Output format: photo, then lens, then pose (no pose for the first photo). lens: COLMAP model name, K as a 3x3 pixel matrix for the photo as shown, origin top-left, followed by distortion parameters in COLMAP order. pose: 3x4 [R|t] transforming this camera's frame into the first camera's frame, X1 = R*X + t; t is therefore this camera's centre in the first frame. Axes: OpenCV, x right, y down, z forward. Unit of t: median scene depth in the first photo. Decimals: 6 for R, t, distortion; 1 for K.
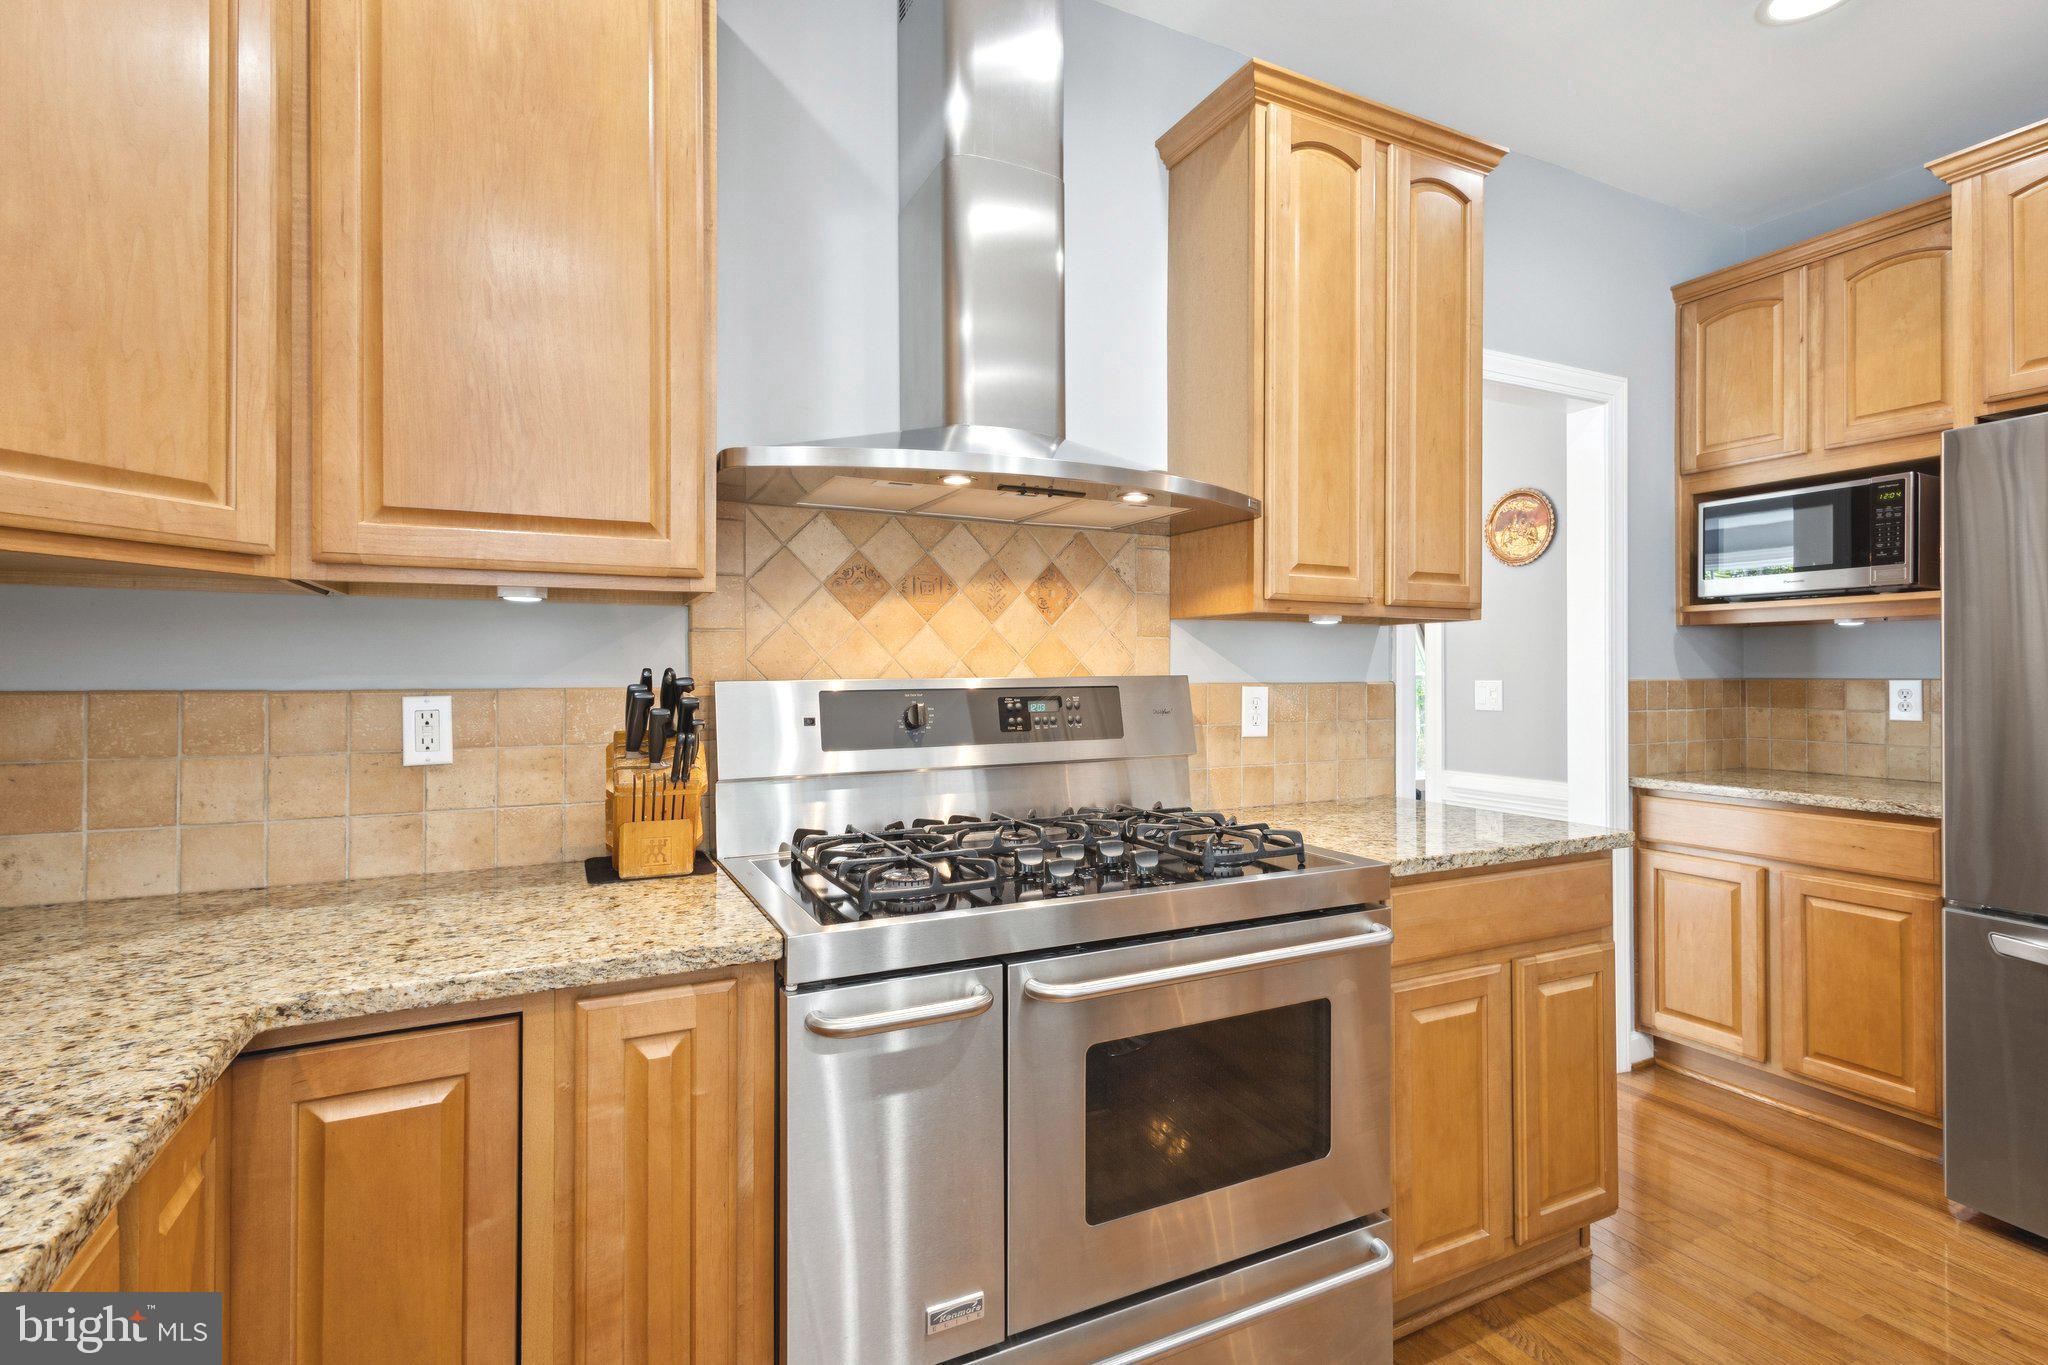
lens RADIAL K [[969.2, 0, 1018.7], [0, 969.2, 664.9], [0, 0, 1]] dist [0.010641, -0.002403]
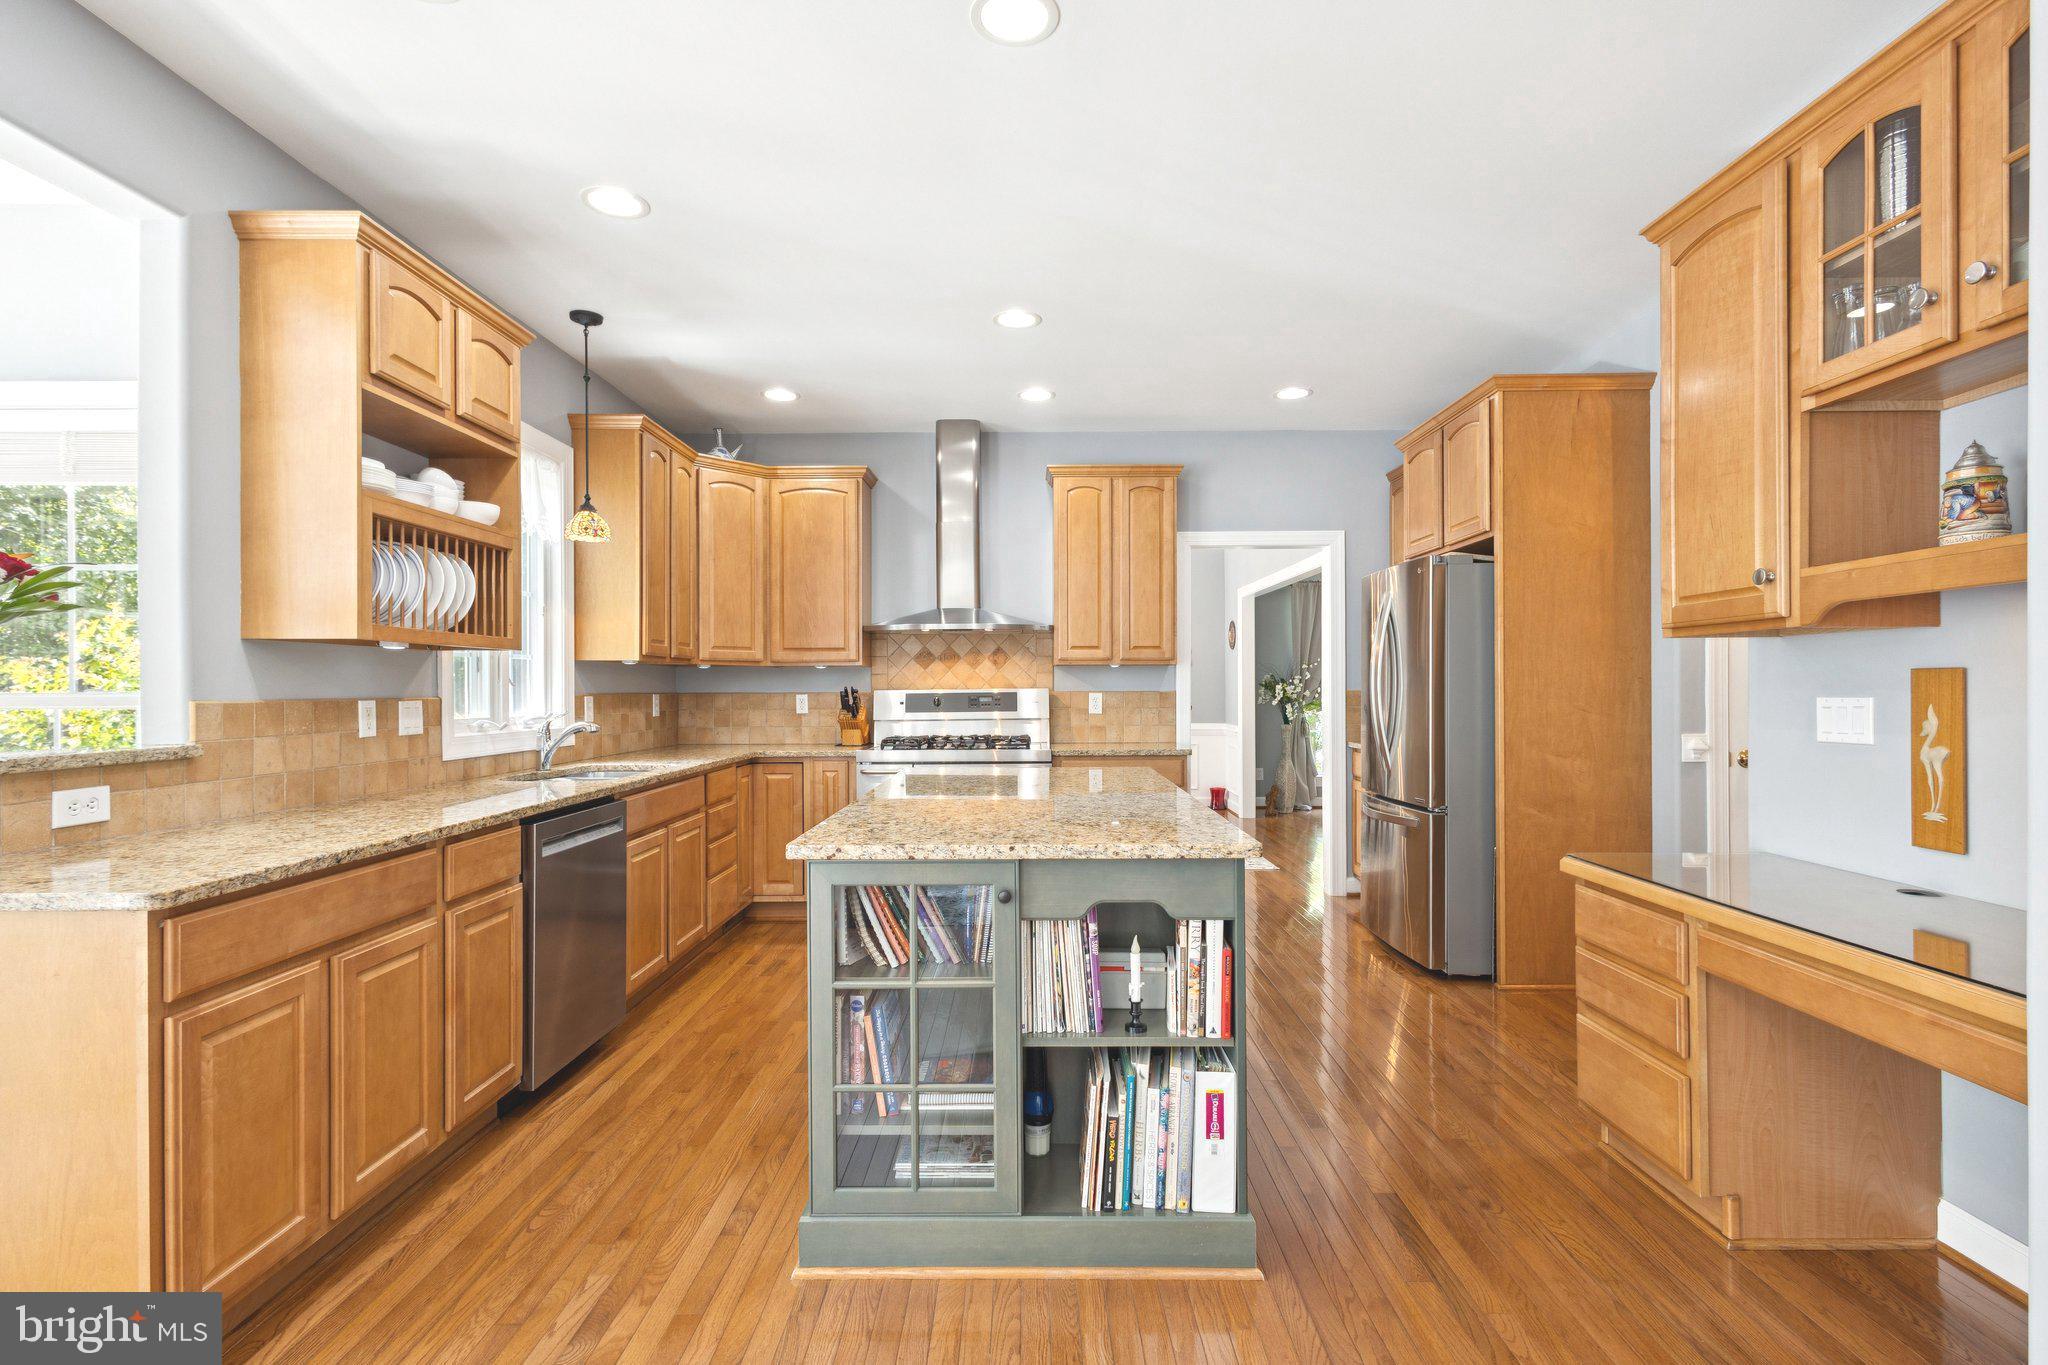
lens RADIAL K [[946.5, 0, 1018.0], [0, 946.5, 684.9], [0, 0, 1]] dist [0.012213, -0.002203]
pose [[0.891662, -0.005341, -0.452670, 1.731754], [0.007042, 0.999973, 0.002073, -0.005433], [0.452646, -0.005036, 0.891676, -1.806482]]
